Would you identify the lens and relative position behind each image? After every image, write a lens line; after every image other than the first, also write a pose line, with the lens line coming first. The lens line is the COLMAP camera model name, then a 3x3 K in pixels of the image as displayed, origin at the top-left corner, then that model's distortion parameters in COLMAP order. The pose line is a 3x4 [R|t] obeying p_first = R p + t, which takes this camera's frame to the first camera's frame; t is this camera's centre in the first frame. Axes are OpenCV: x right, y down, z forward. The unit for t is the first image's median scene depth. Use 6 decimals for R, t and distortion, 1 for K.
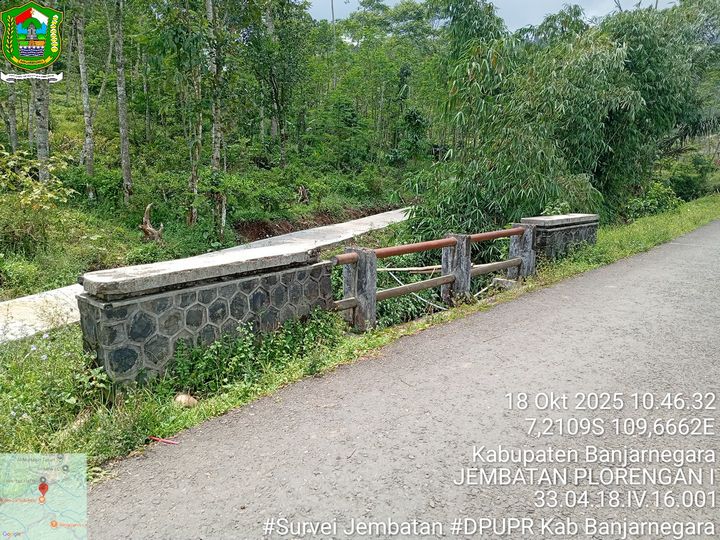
lens RADIAL K [[547.8, 0, 358.1], [0, 547.8, 268.8], [0, 0, 1]] dist [0.095610, -0.199767]
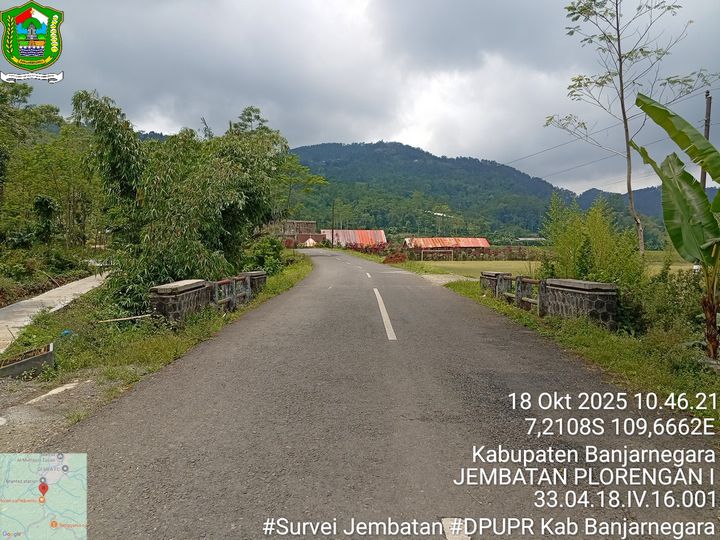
lens RADIAL K [[547.8, 0, 358.1], [0, 547.8, 268.8], [0, 0, 1]] dist [0.095610, -0.199767]
pose [[0.748424, -0.038167, 0.662122, -0.627399], [0.134062, 0.986440, -0.094674, 0.124650], [-0.649530, 0.159622, 0.743392, -0.648490]]
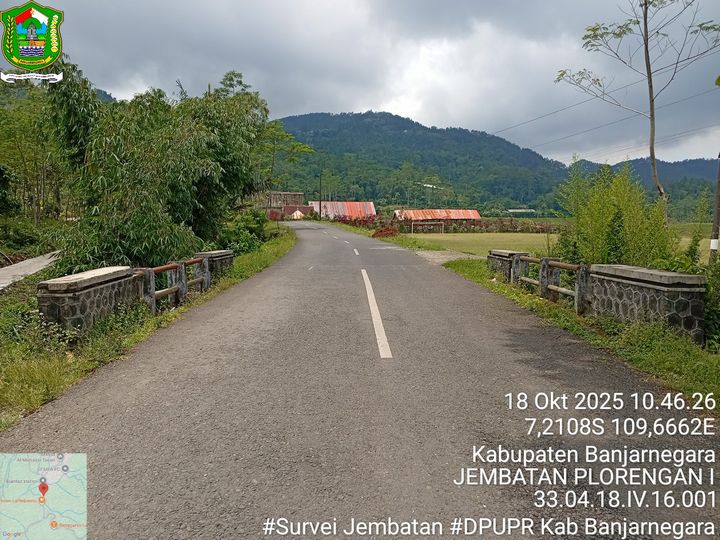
lens RADIAL K [[547.8, 0, 358.1], [0, 547.8, 268.8], [0, 0, 1]] dist [0.095610, -0.199767]
pose [[0.735193, -0.074429, 0.673759, -0.400563], [0.138702, 0.989441, -0.042047, 0.077403], [-0.663515, 0.124364, 0.737754, -0.419805]]
